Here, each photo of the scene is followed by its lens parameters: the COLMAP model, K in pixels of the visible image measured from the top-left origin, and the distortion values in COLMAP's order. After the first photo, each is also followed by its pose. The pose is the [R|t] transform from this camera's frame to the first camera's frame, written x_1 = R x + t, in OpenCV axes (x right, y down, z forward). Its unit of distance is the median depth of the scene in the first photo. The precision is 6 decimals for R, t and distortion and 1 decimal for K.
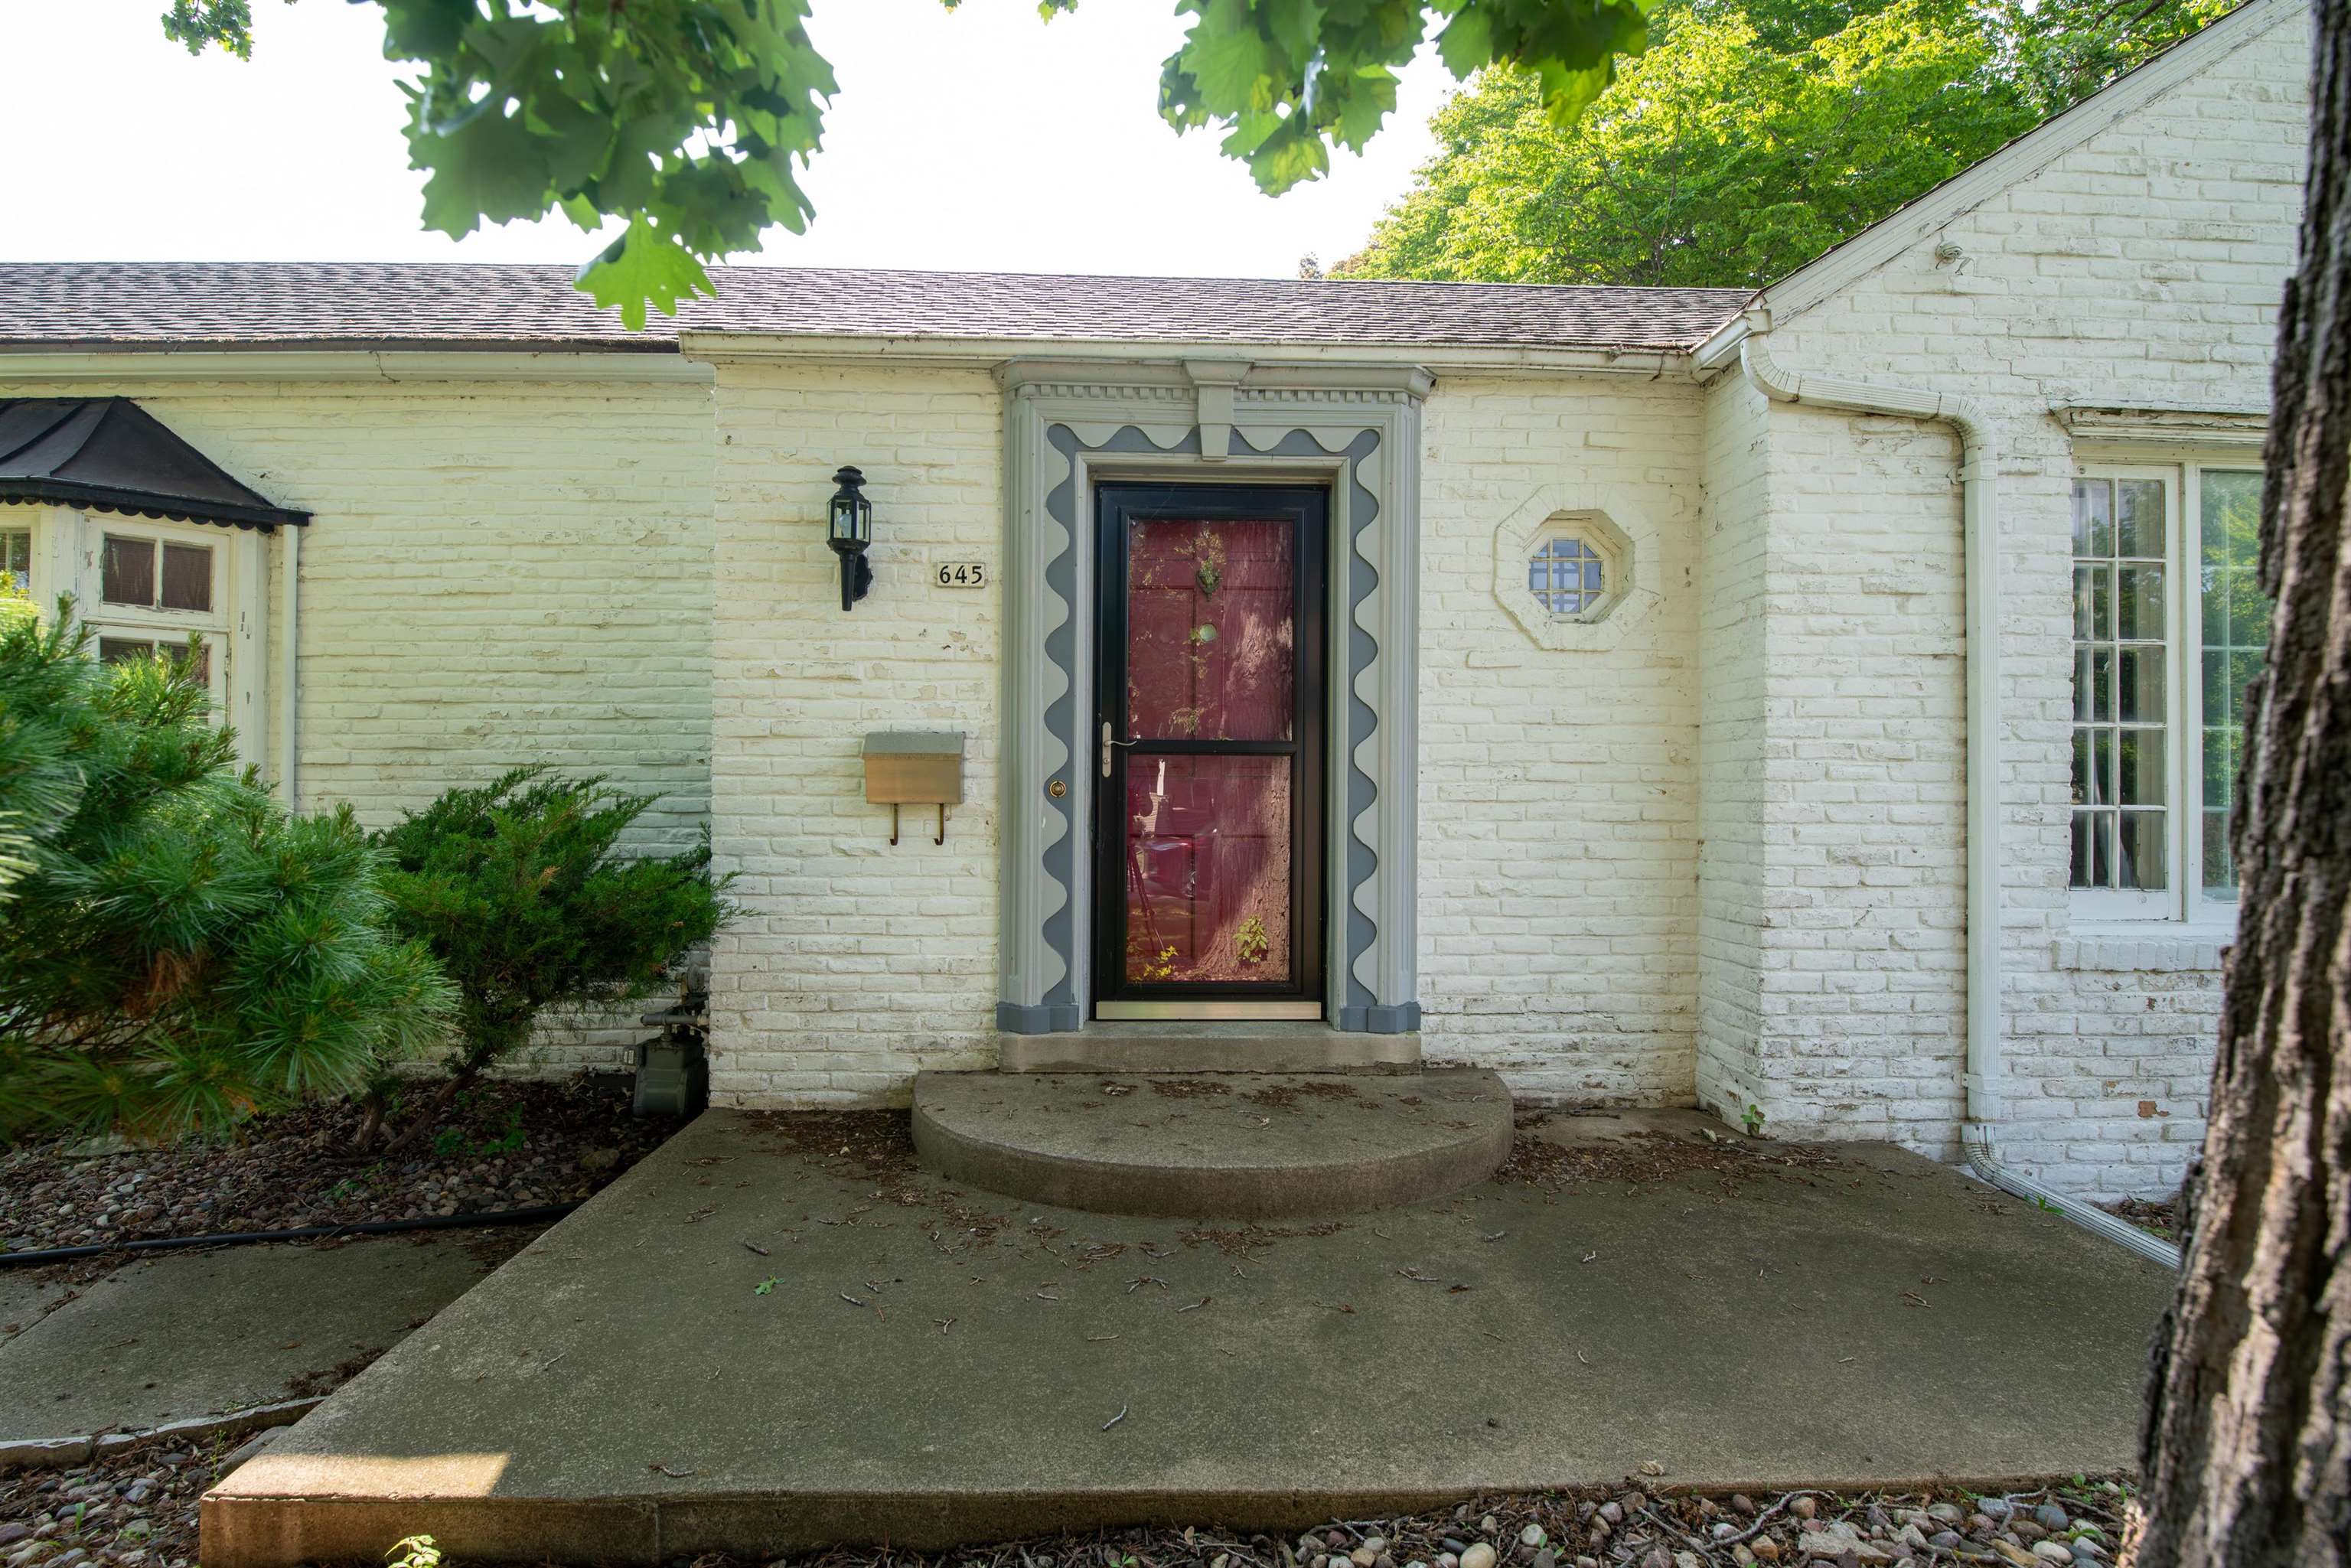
lens RADIAL K [[1090.4, 0, 1177.6], [0, 1090.4, 785.0], [0, 0, 1]] dist [-0.020472, -0.000842]
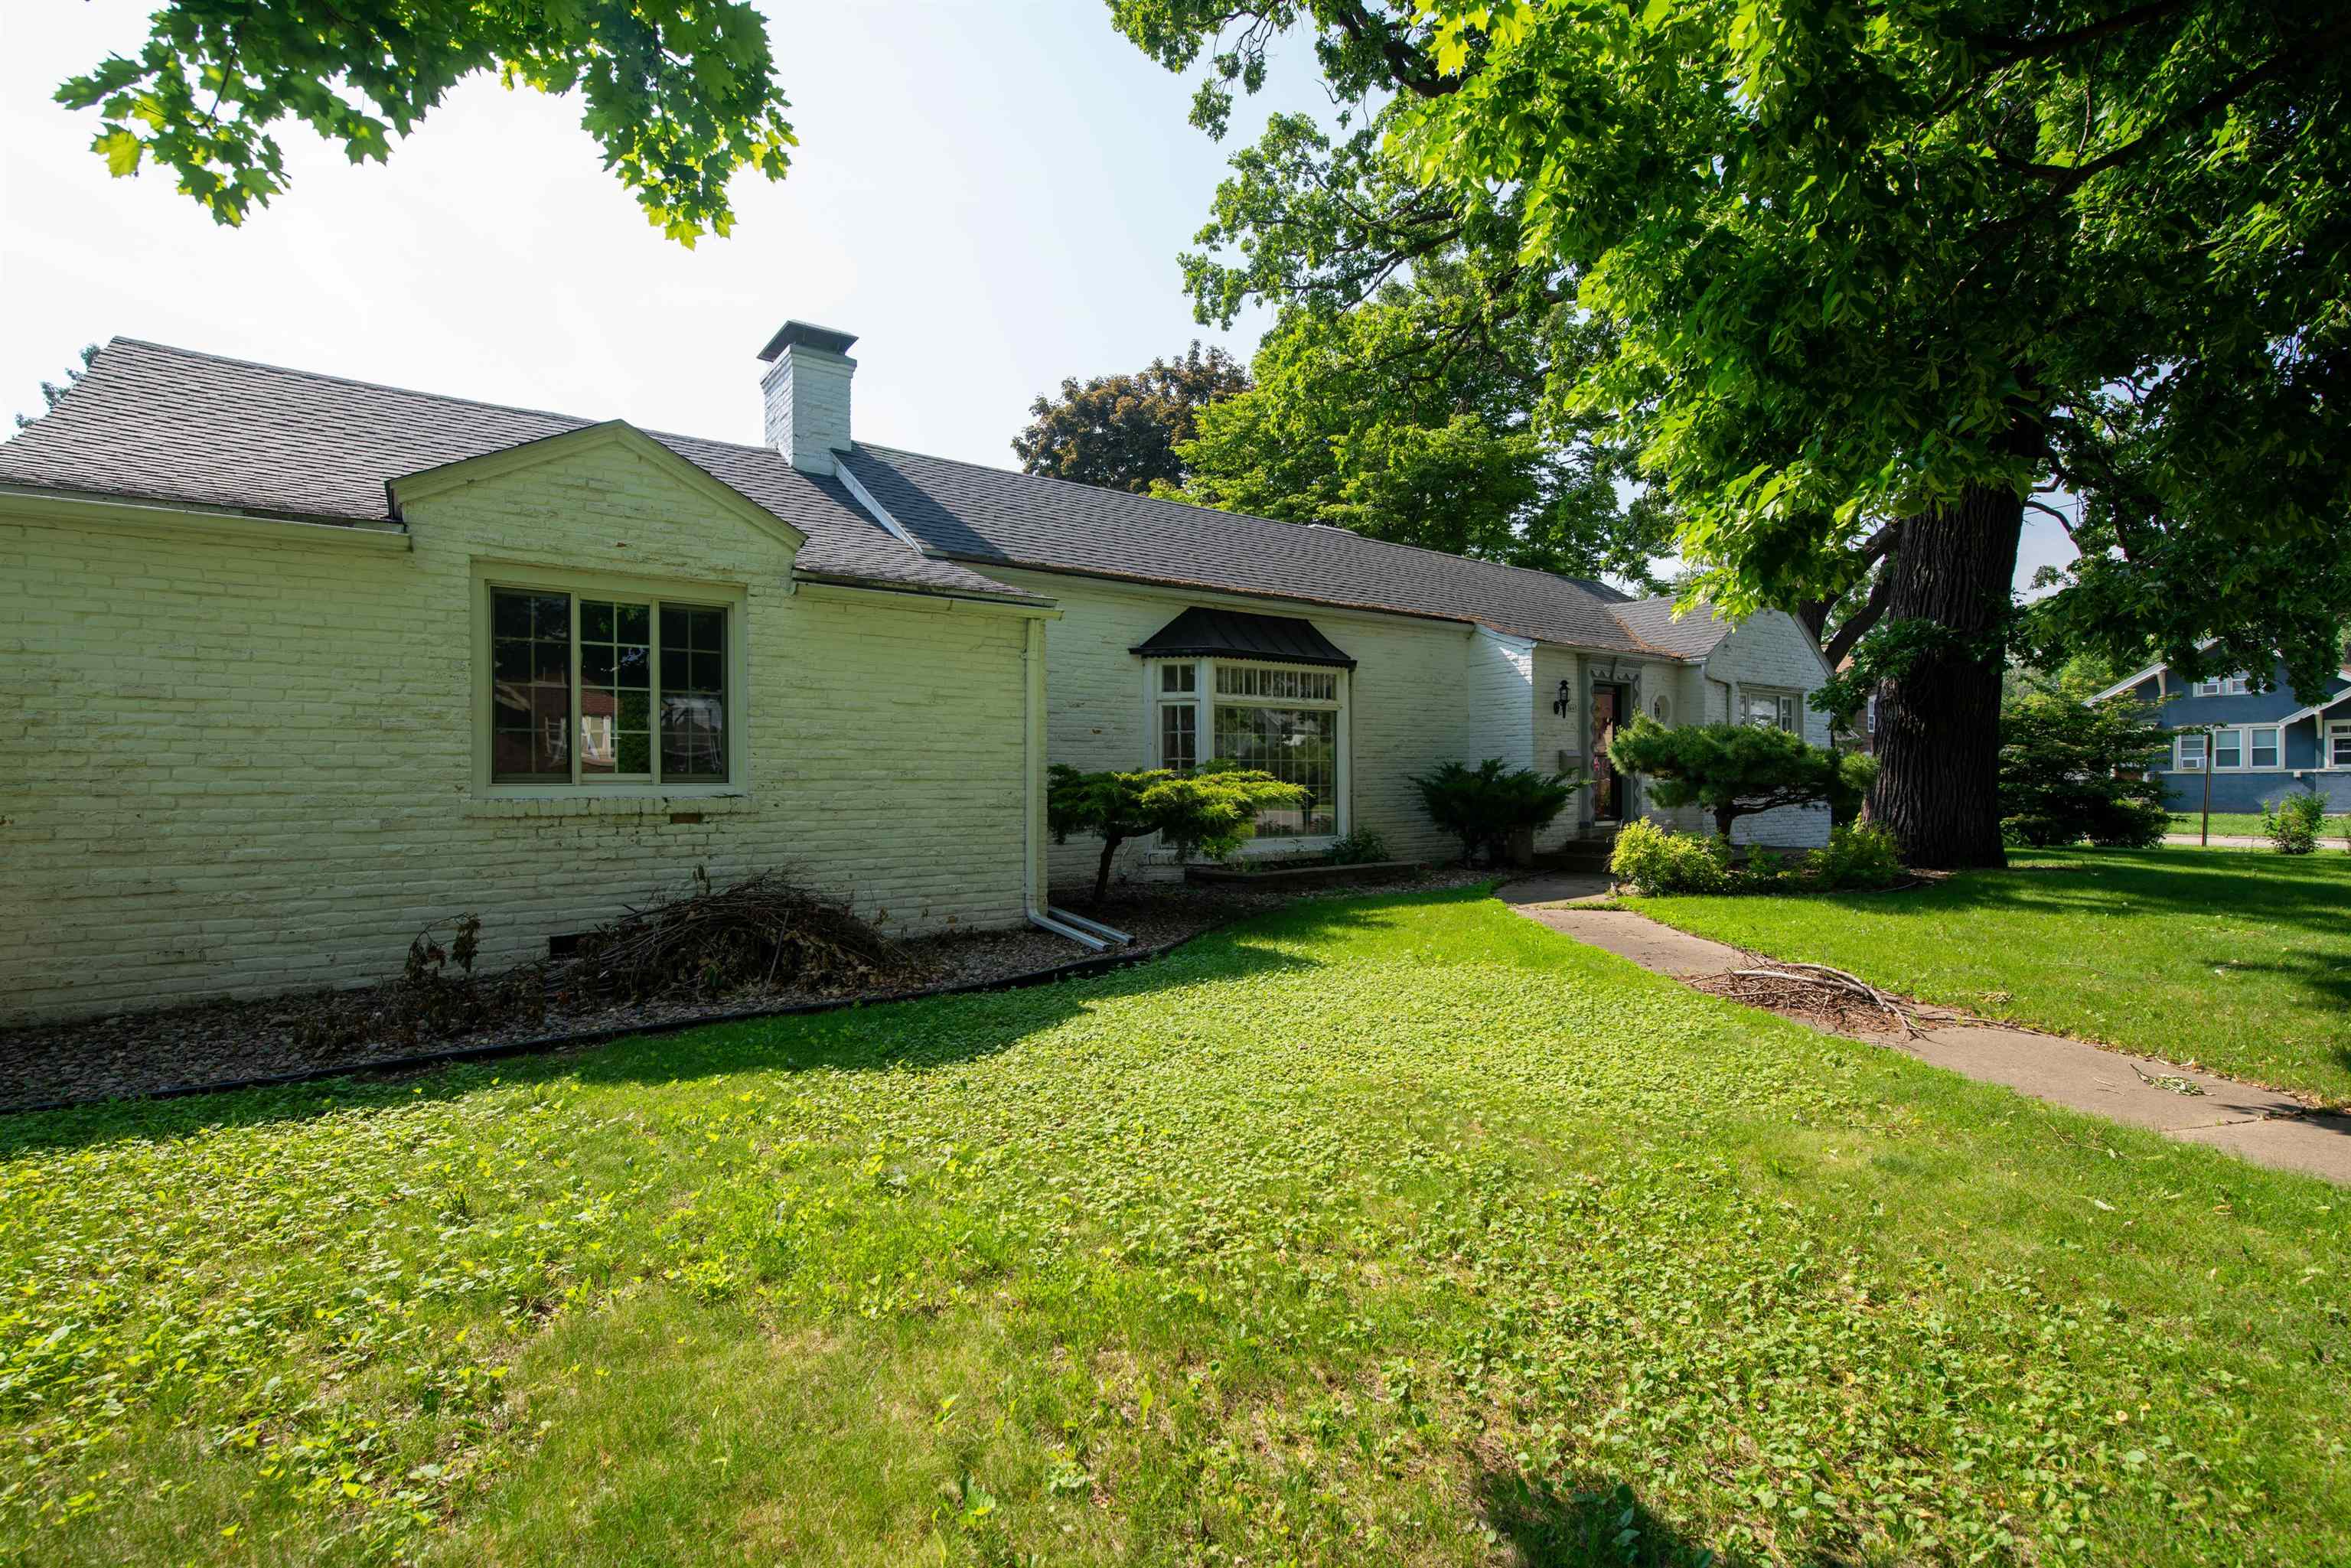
lens RADIAL K [[1090.4, 0, 1177.7], [0, 1090.4, 780.2], [0, 0, 1]] dist [-0.020472, -0.000842]
pose [[0.811086, -0.012789, 0.584788, -3.462066], [0.003928, 0.999857, 0.016418, -0.015181], [-0.584914, -0.011019, 0.811020, -1.212538]]
